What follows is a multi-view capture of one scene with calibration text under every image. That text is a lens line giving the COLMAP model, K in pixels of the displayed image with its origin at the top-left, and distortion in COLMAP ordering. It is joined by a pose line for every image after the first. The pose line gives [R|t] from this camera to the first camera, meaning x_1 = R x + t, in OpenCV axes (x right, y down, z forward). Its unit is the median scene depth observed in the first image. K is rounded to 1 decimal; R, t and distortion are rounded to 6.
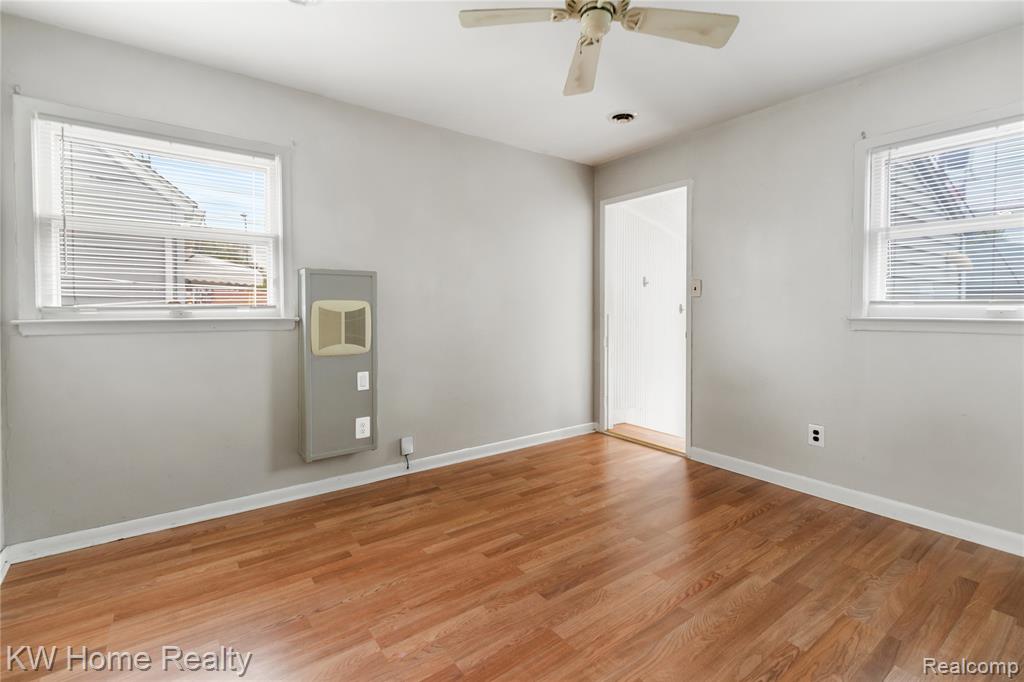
lens RADIAL K [[467.8, 0, 510.0], [0, 467.8, 314.8], [0, 0, 1]] dist [-0.001430, -0.000133]
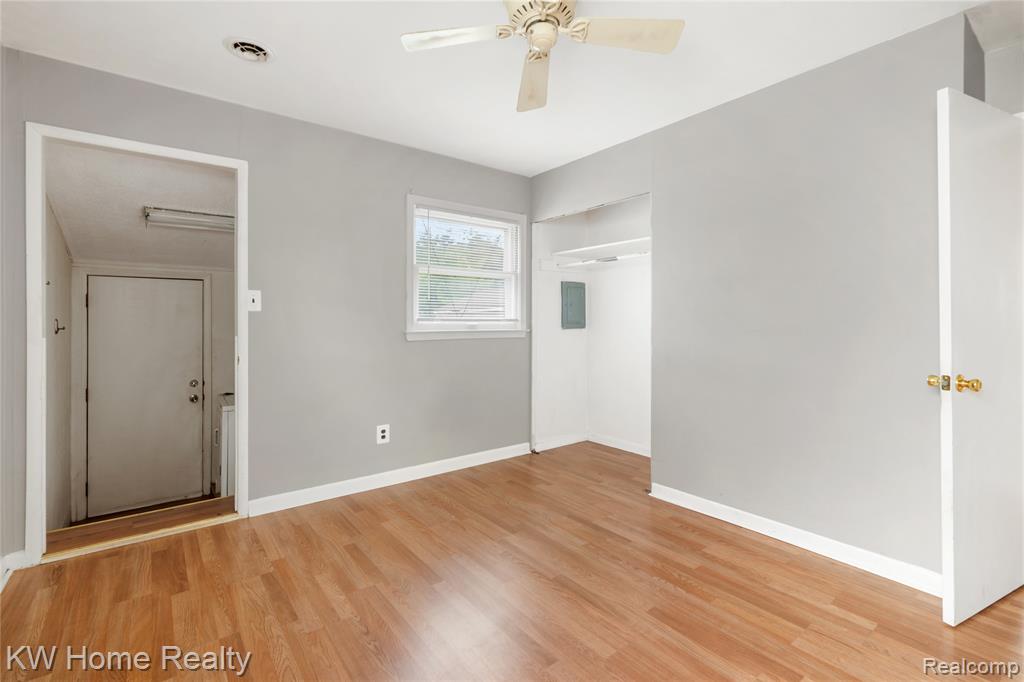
lens RADIAL K [[467.8, 0, 510.0], [0, 467.8, 314.8], [0, 0, 1]] dist [-0.001430, -0.000133]
pose [[-0.021290, 0.011695, 0.999705, -0.606536], [0.023285, 0.999666, -0.011198, -0.020269], [-0.999502, 0.023040, -0.021555, 0.830467]]
